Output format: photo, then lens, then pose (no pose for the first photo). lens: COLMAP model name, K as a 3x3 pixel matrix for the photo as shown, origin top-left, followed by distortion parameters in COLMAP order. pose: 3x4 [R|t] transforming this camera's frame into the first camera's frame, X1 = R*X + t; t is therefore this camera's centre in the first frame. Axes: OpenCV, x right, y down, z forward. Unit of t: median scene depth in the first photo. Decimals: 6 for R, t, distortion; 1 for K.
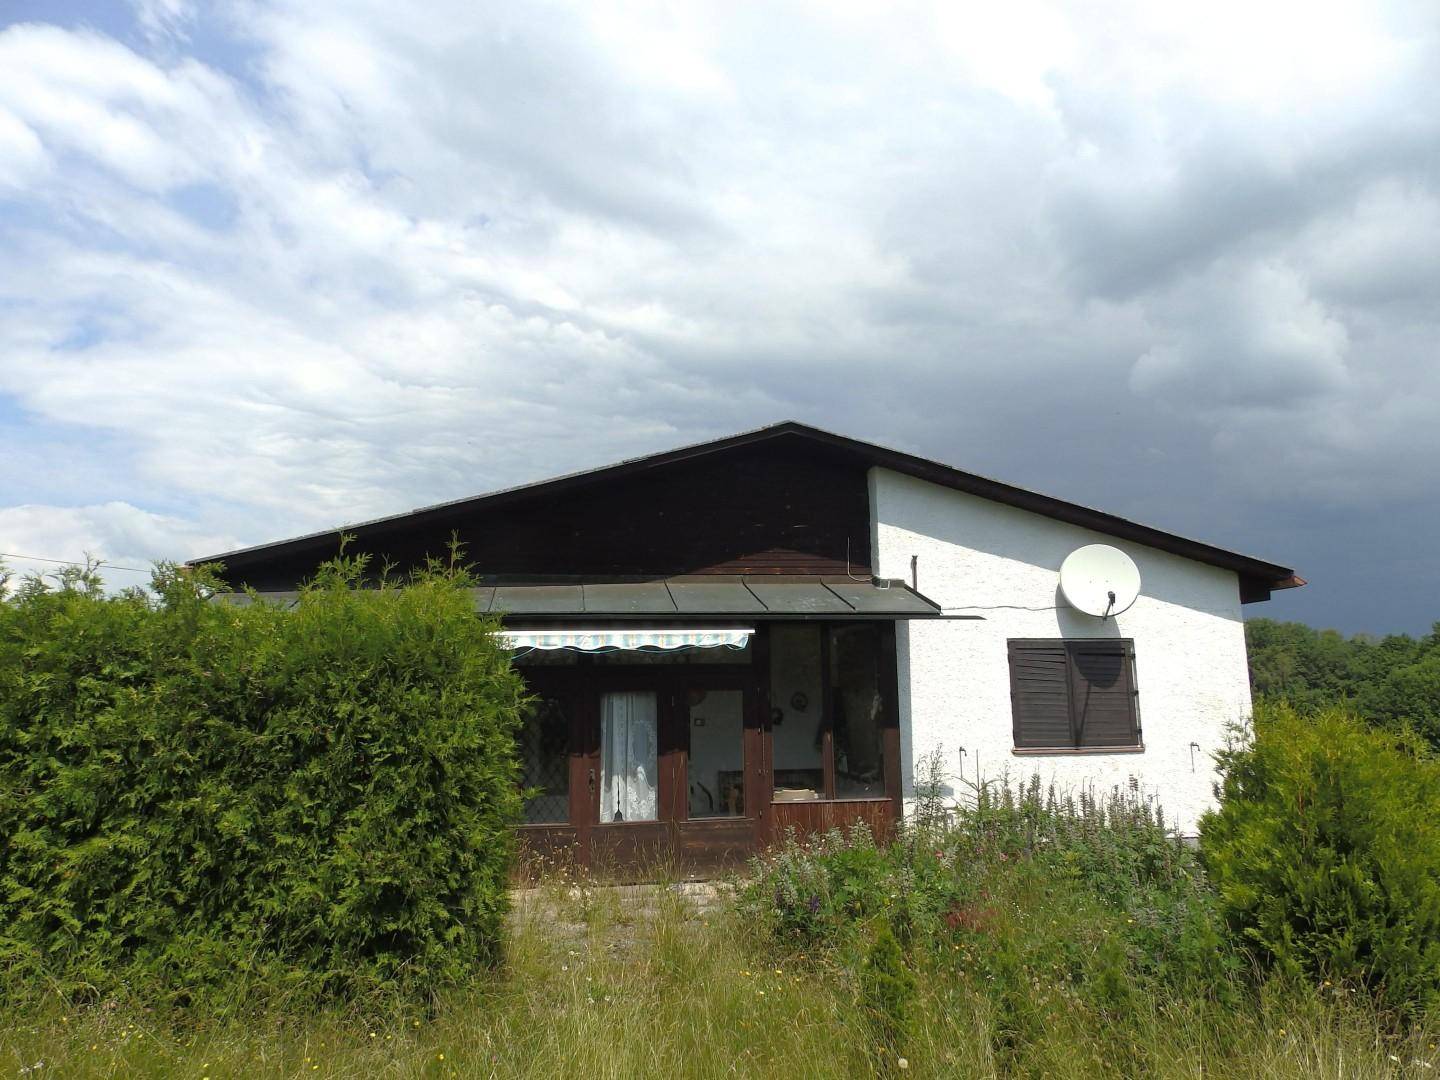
lens RADIAL K [[1019.6, 0, 720.0], [0, 1019.6, 540.0], [0, 0, 1]] dist [-0.000517, 0.003268]
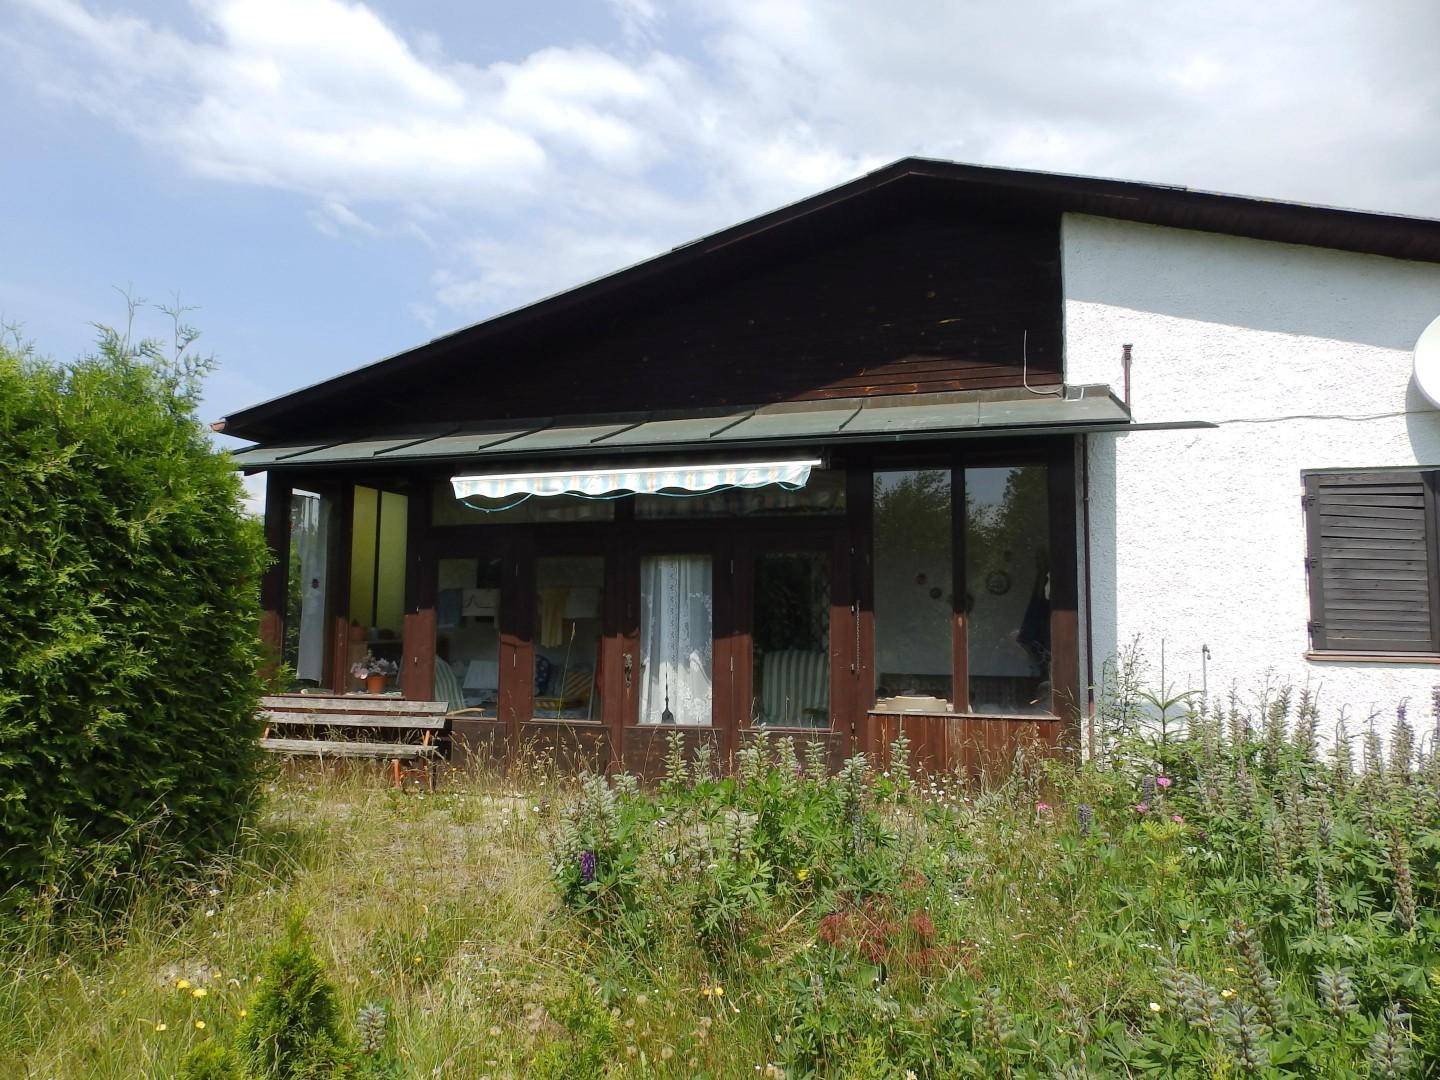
lens RADIAL K [[974.8, 0, 720.0], [0, 974.8, 540.0], [0, 0, 1]] dist [-0.003155, -0.000302]
pose [[0.891015, -0.018104, -0.453612, 0.239192], [0.049349, 0.997146, 0.057137, 0.089580], [0.451283, -0.073295, 0.889366, 0.342206]]
